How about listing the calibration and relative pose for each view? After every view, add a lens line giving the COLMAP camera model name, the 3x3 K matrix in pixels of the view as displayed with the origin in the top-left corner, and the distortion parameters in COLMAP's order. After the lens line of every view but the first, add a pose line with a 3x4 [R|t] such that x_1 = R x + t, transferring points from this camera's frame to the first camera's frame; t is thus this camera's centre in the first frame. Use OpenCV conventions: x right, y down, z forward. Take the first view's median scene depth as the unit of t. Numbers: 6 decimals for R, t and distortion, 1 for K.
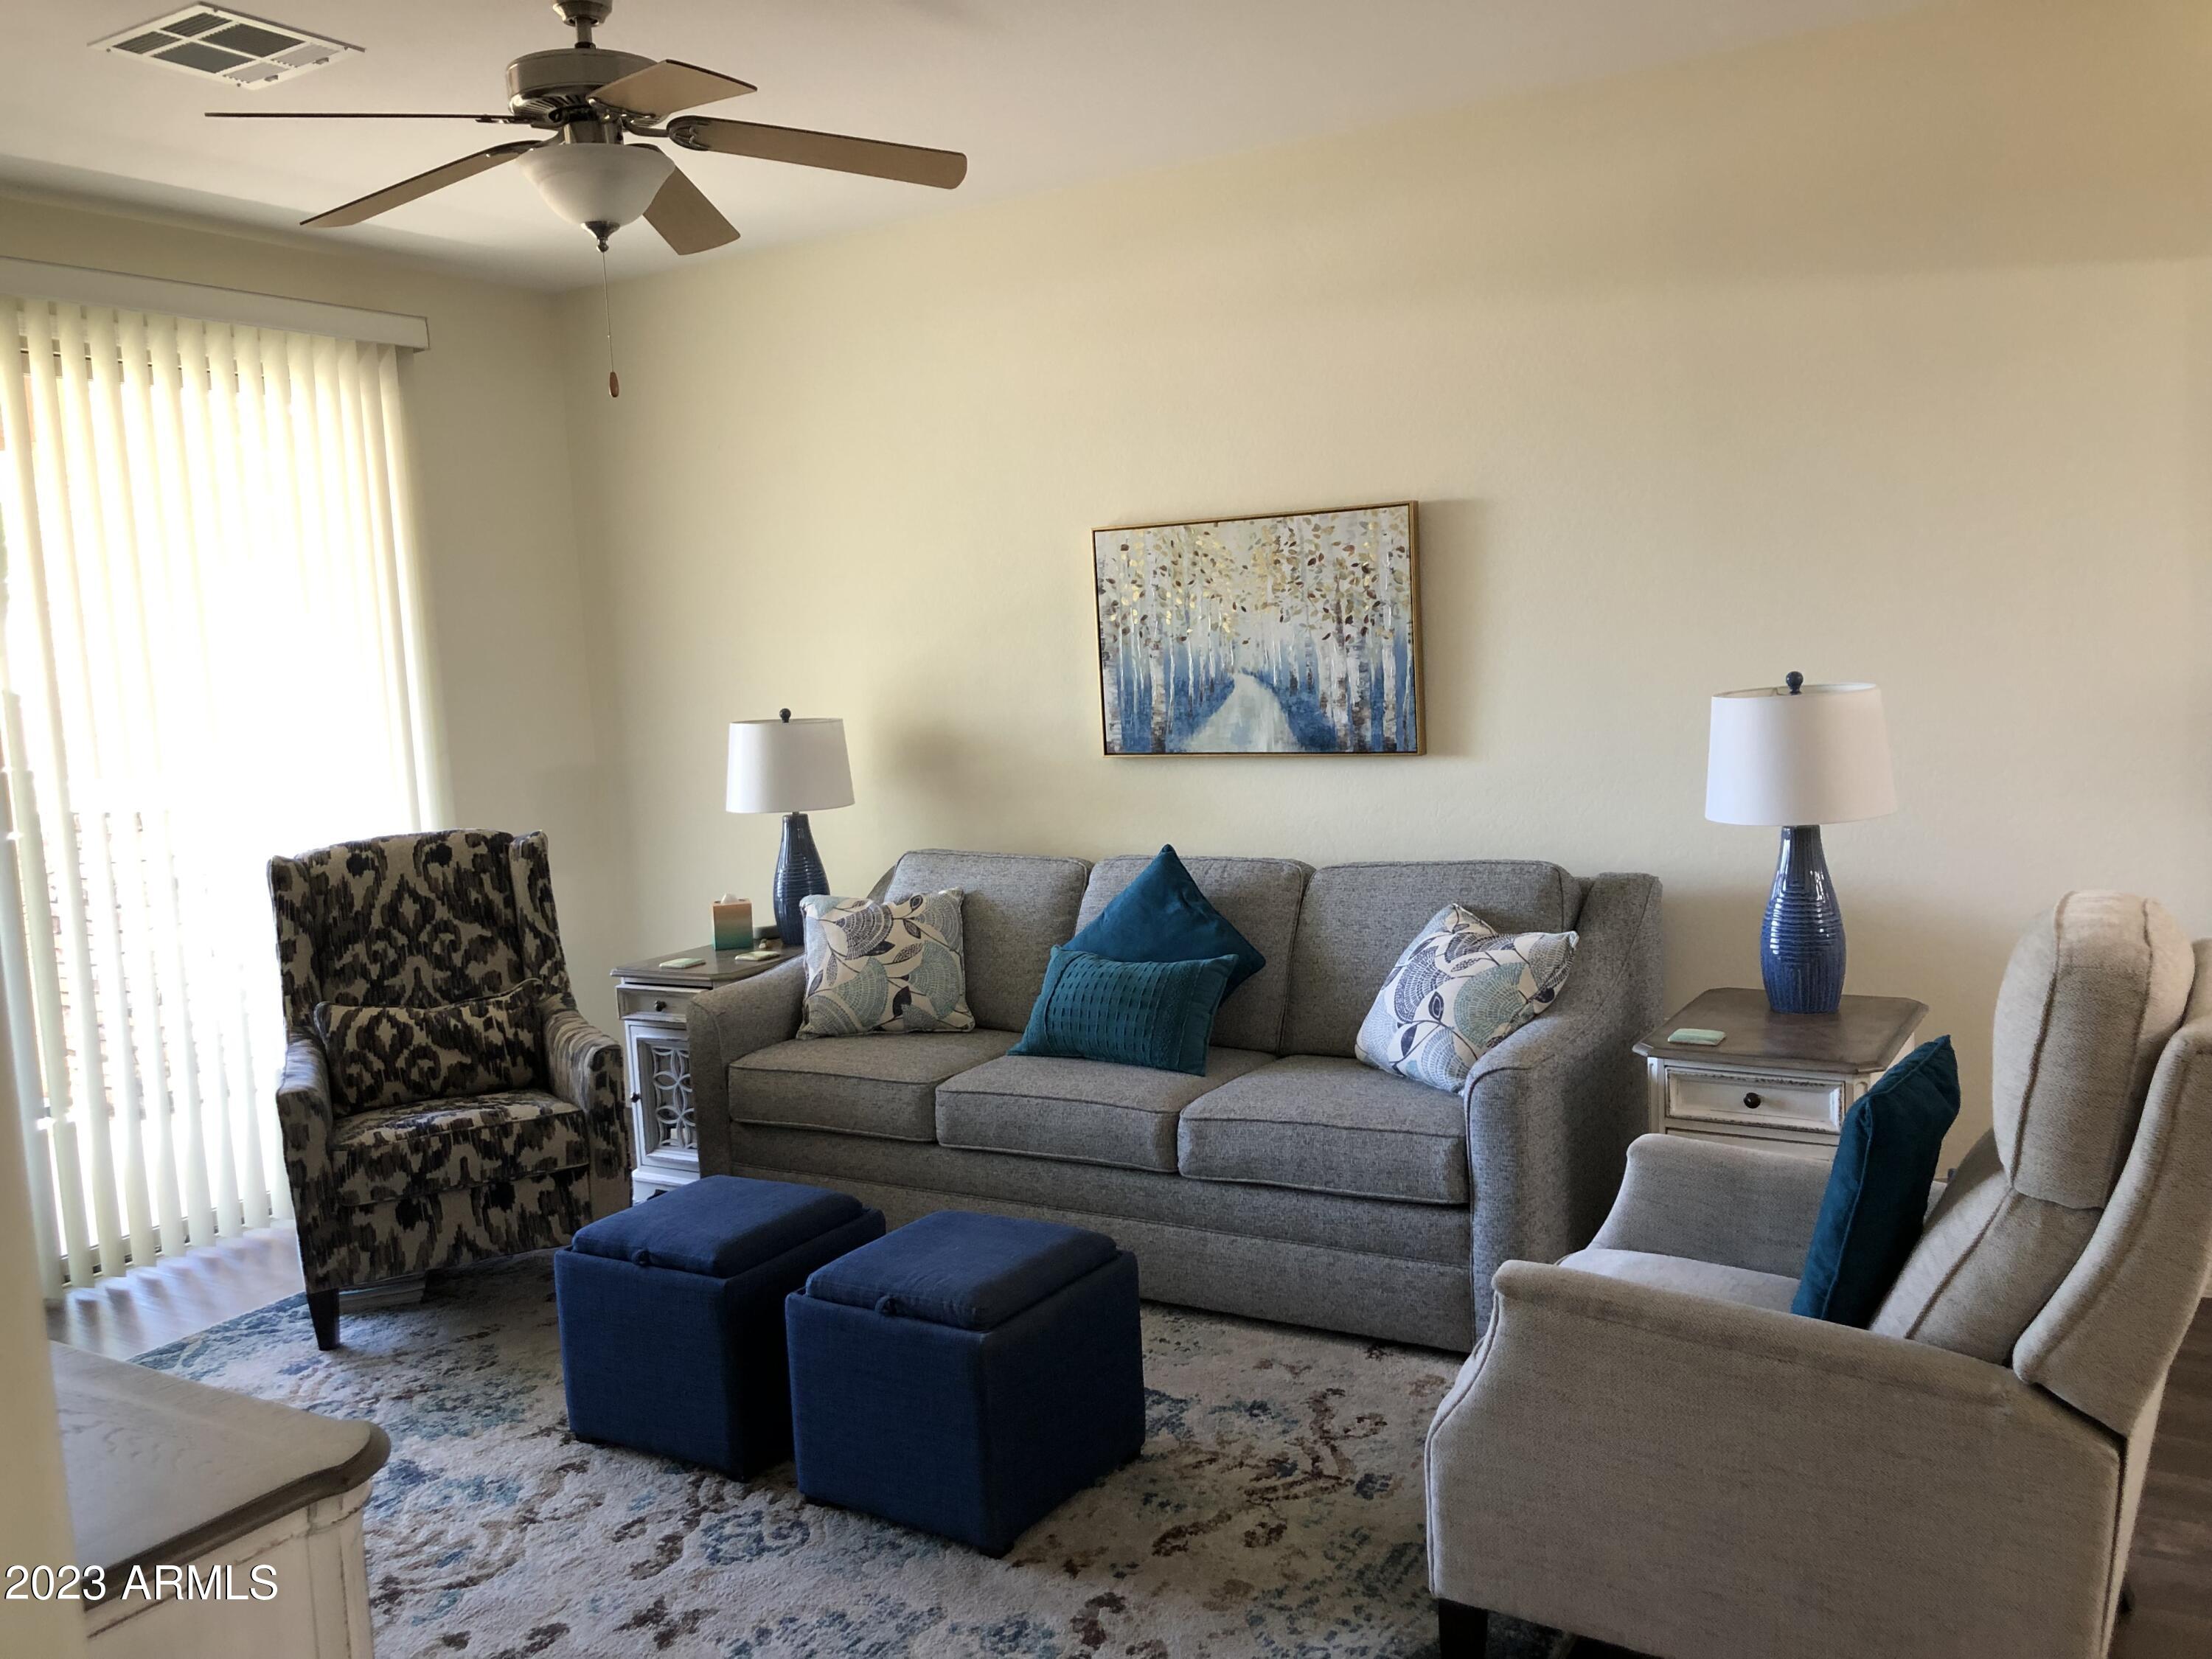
lens RADIAL K [[1820.8, 0, 1125.2], [0, 1820.8, 824.7], [0, 0, 1]] dist [0.026532, -0.029140]
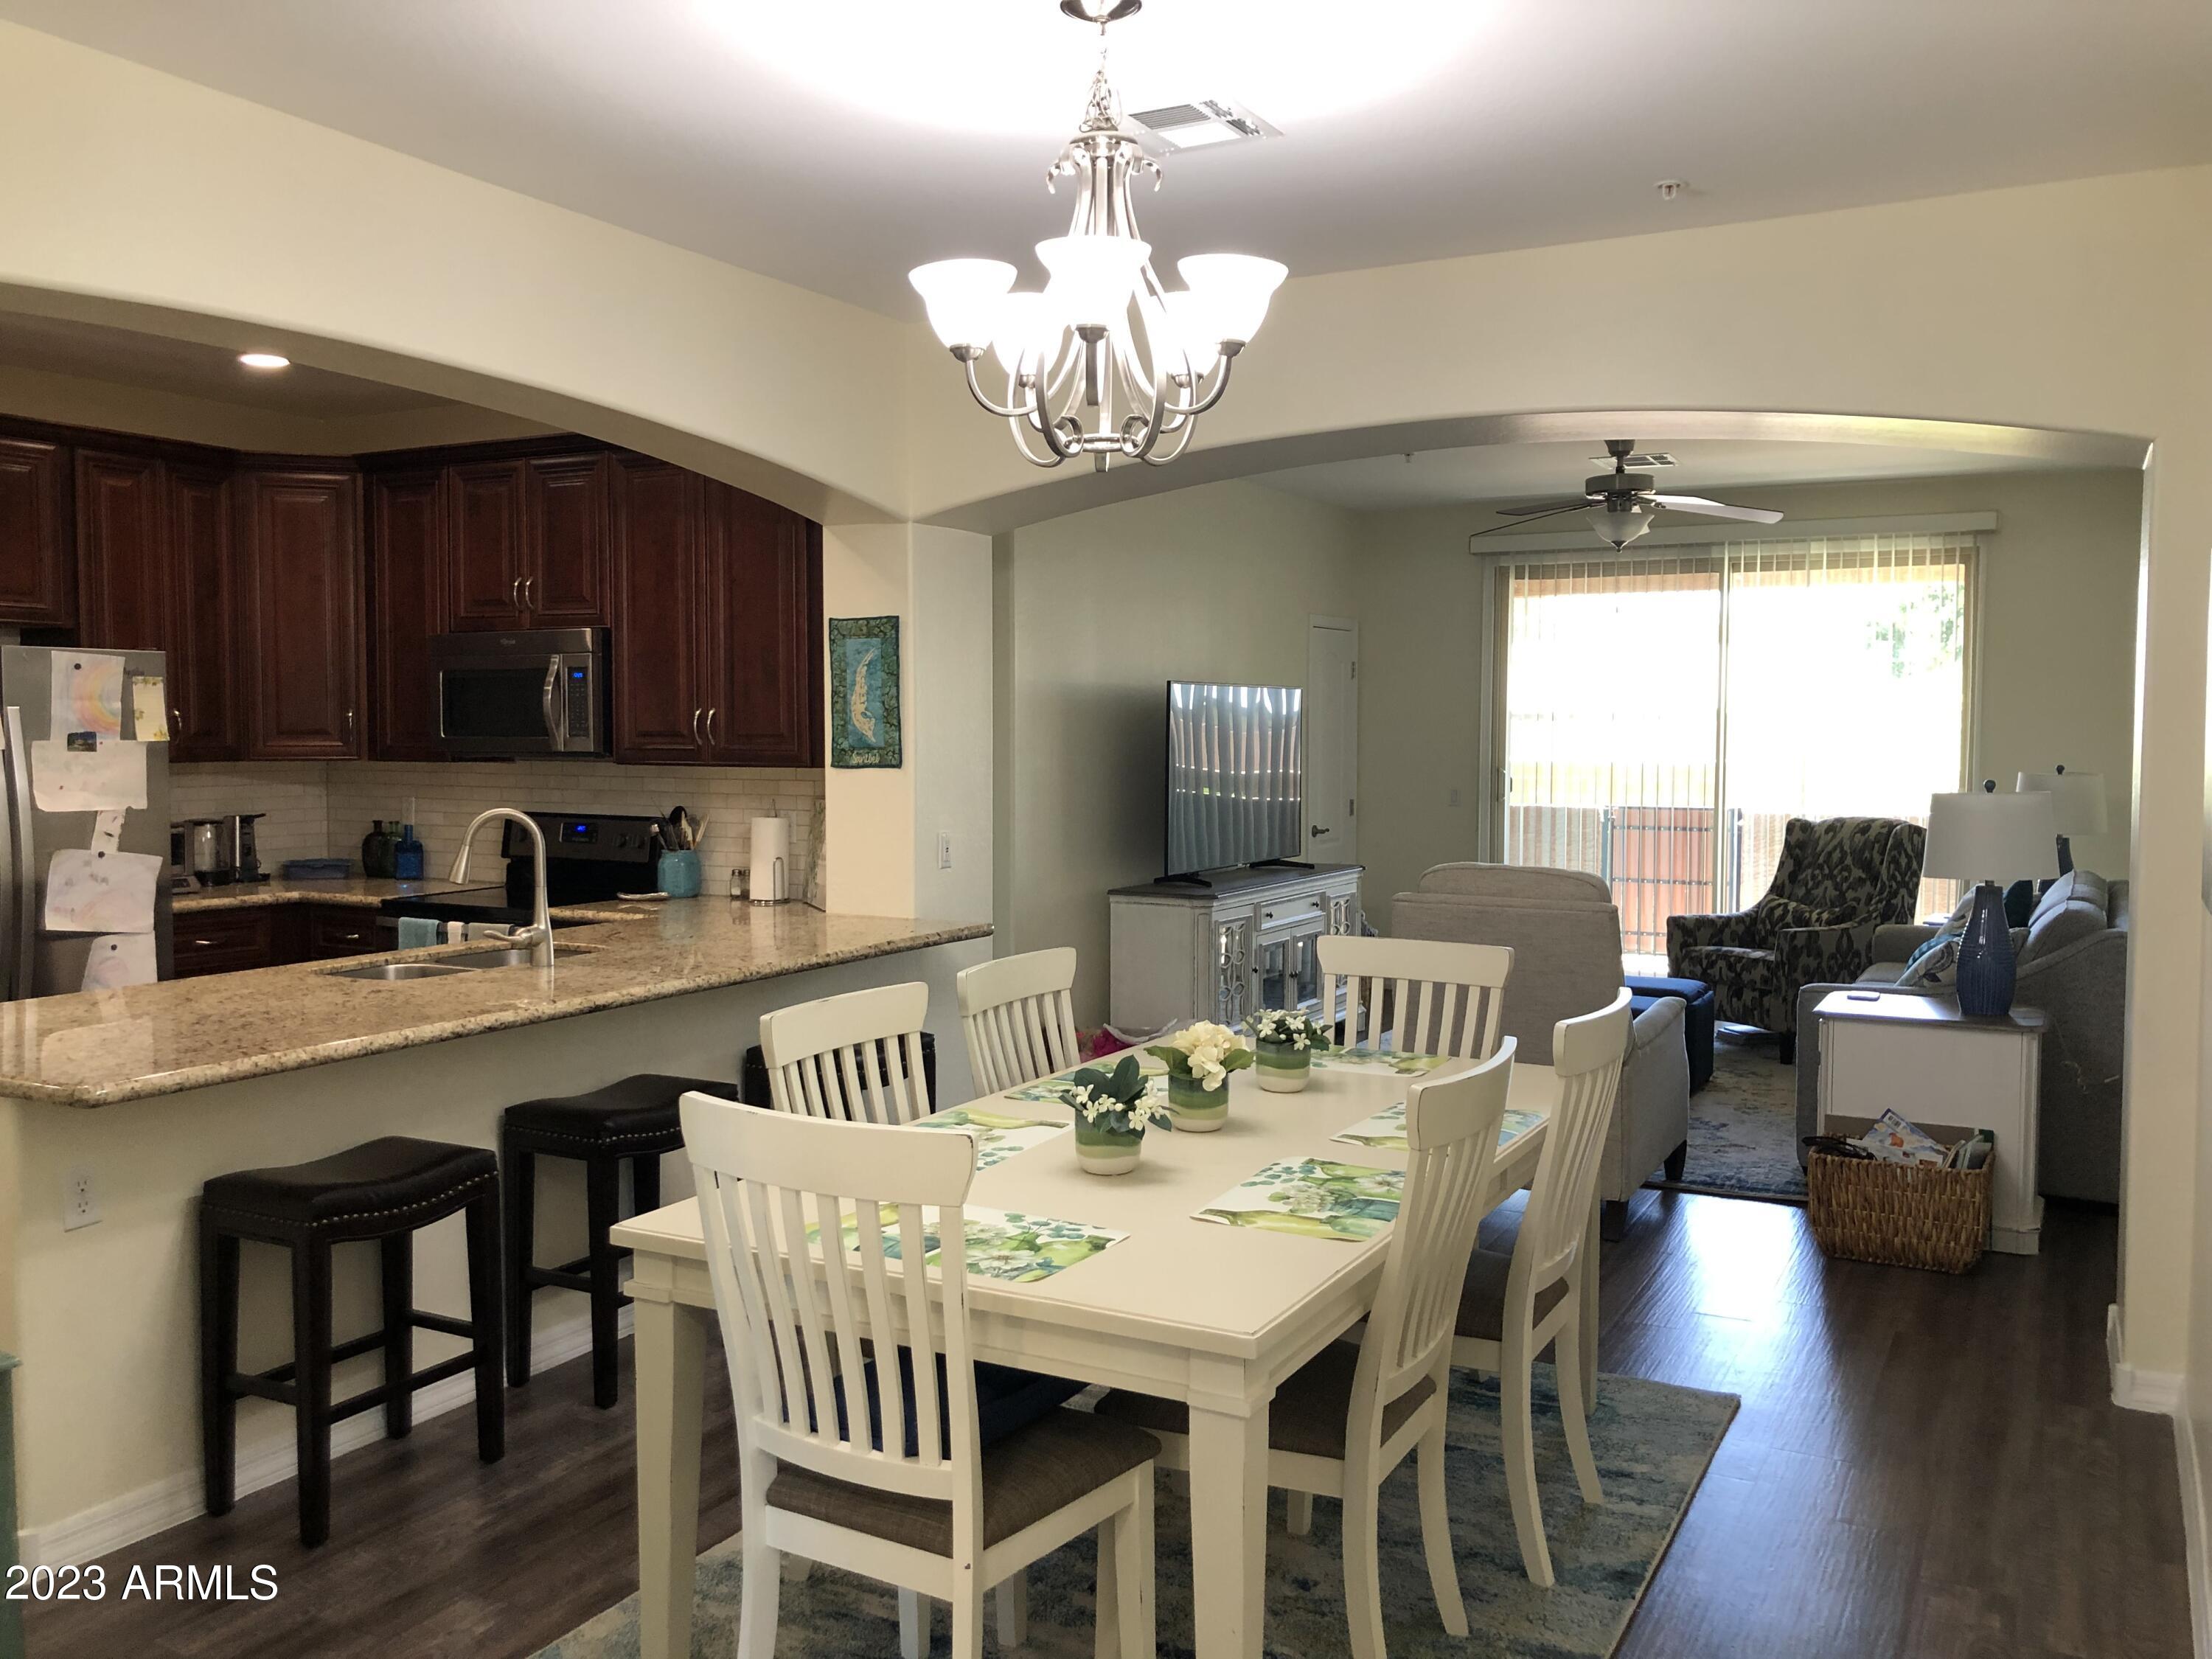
lens RADIAL K [[1820.8, 0, 1114.9], [0, 1820.8, 833.3], [0, 0, 1]] dist [0.026532, -0.029140]
pose [[0.043176, 0.114885, -0.992440, 1.400512], [-0.106048, 0.988281, 0.109790, -0.100846], [0.993423, 0.100506, 0.054854, 0.181957]]
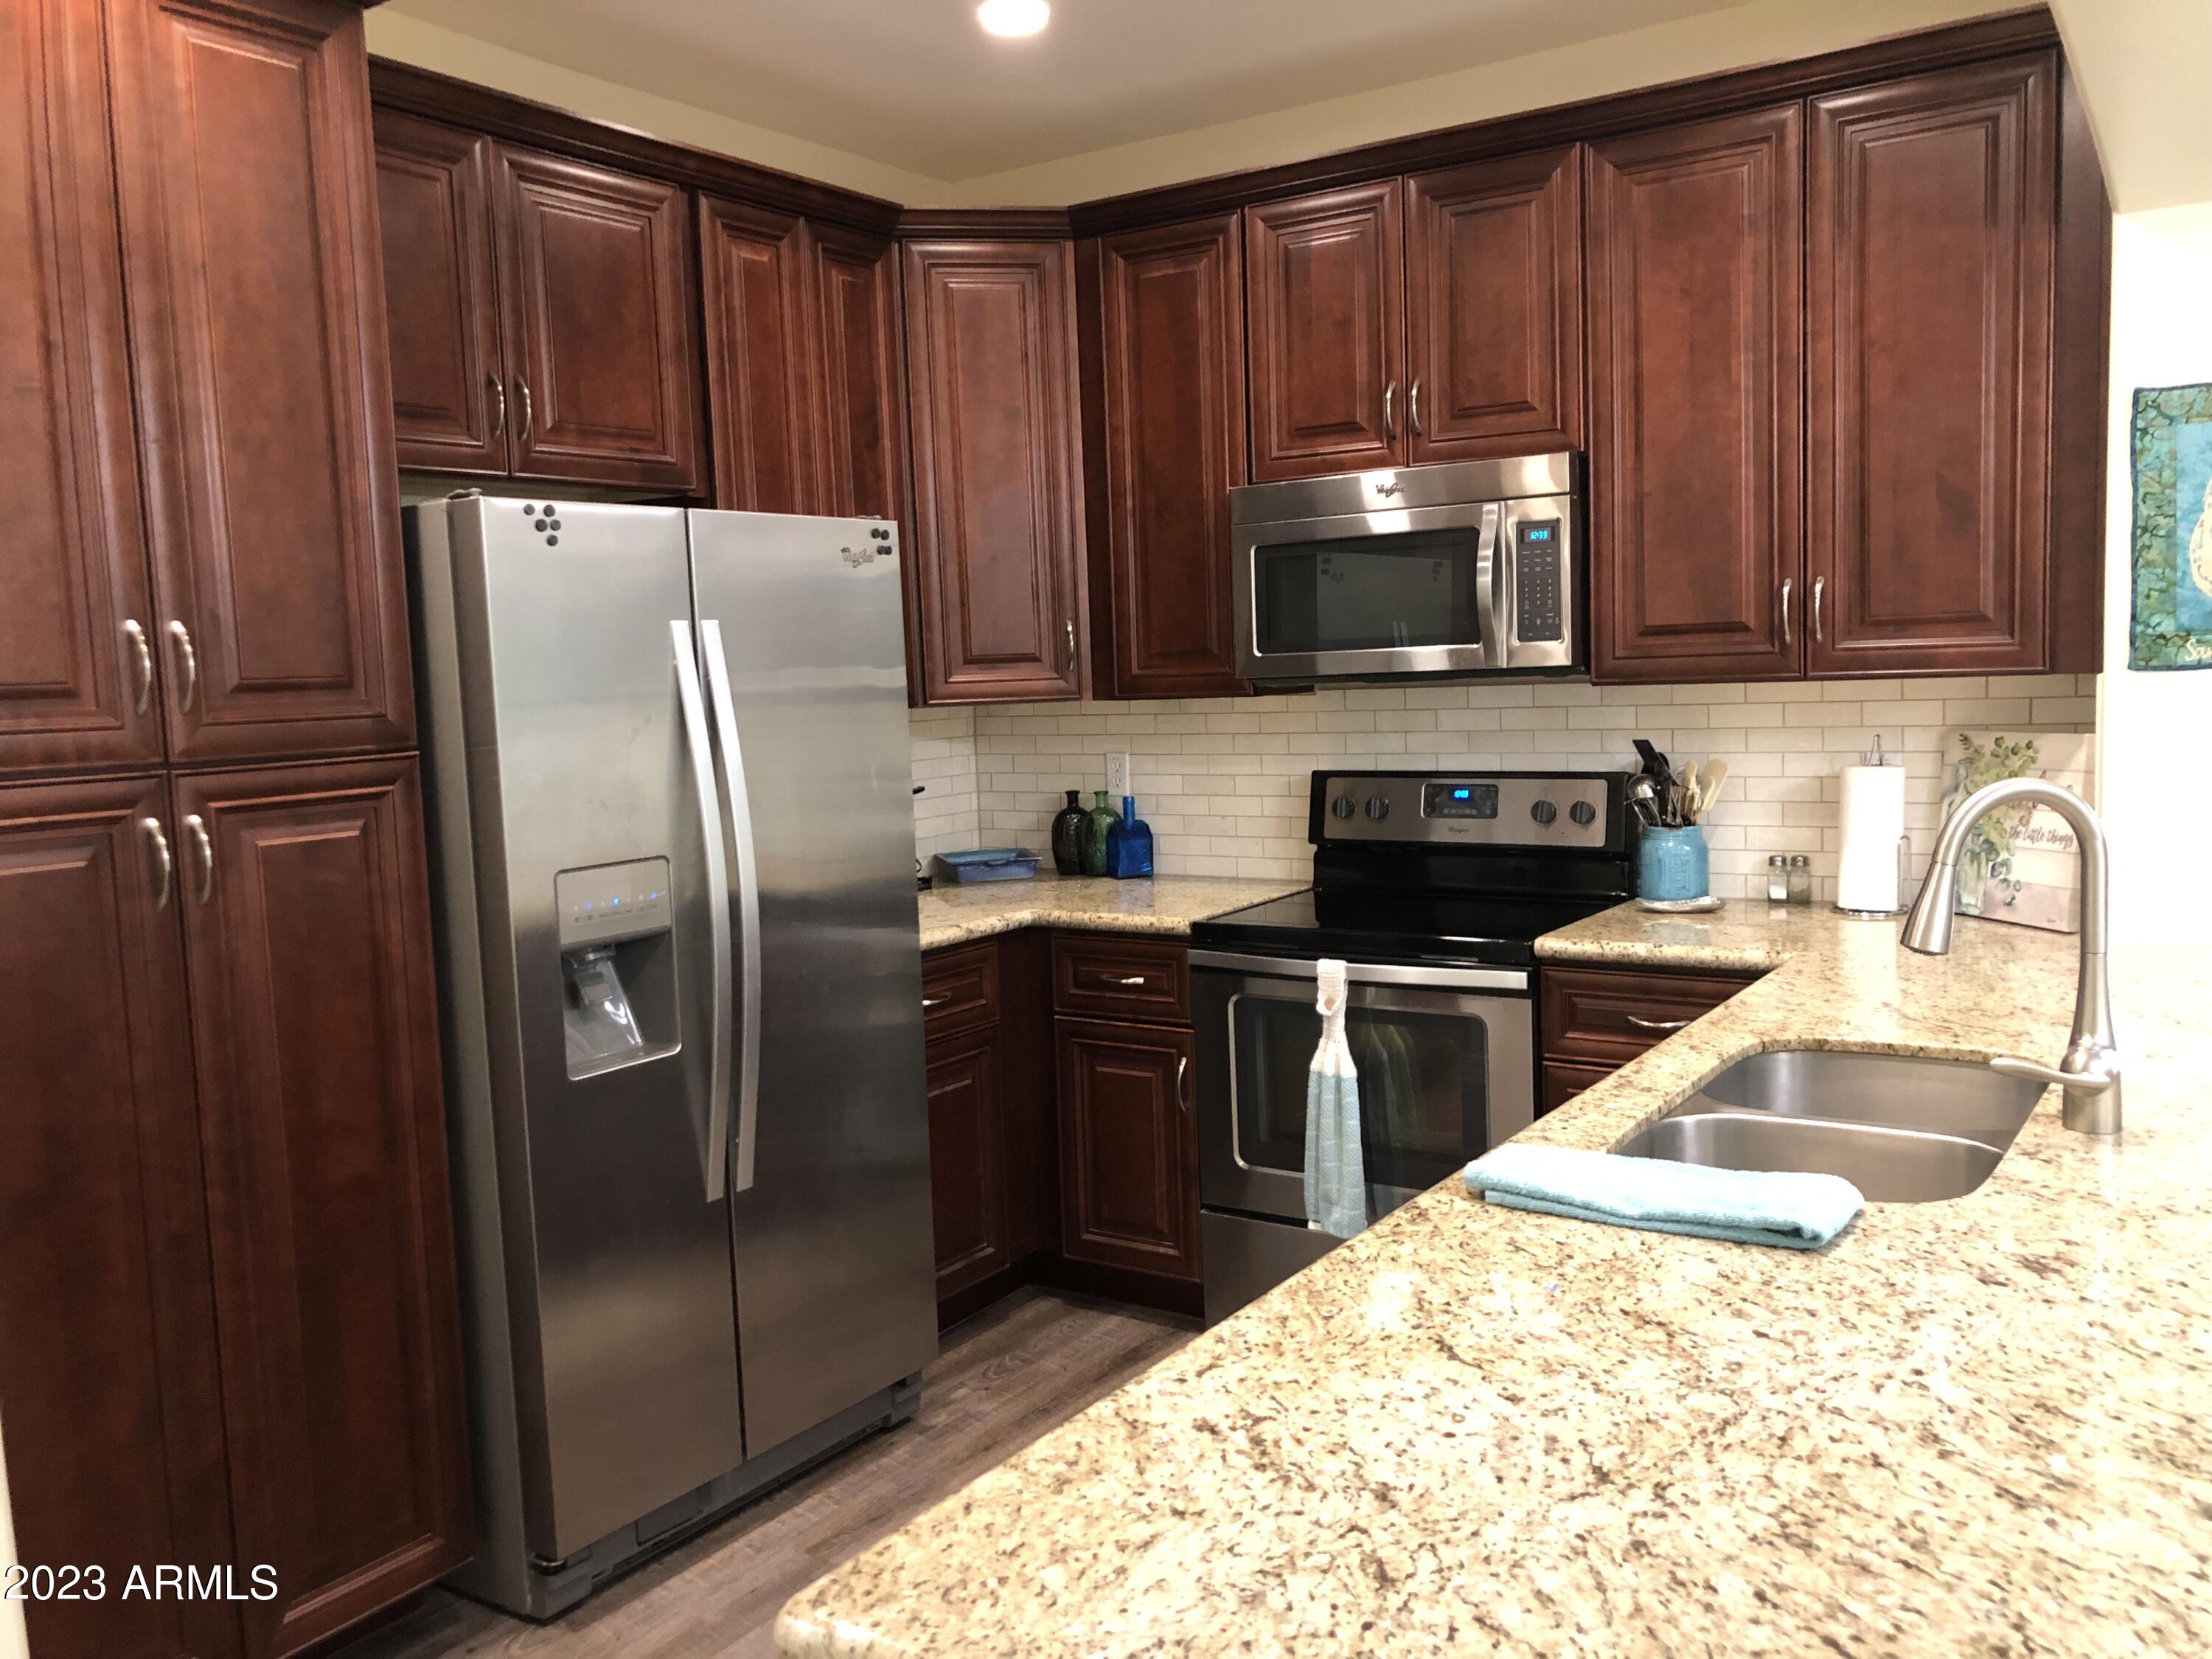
lens RADIAL K [[1820.8, 0, 1133.6], [0, 1820.8, 846.4], [0, 0, 1]] dist [0.026532, -0.029140]
pose [[-0.042743, 0.161170, -0.986001, 0.858309], [-0.058874, 0.984781, 0.163523, -0.015339], [0.997350, 0.065039, -0.032604, -0.272824]]
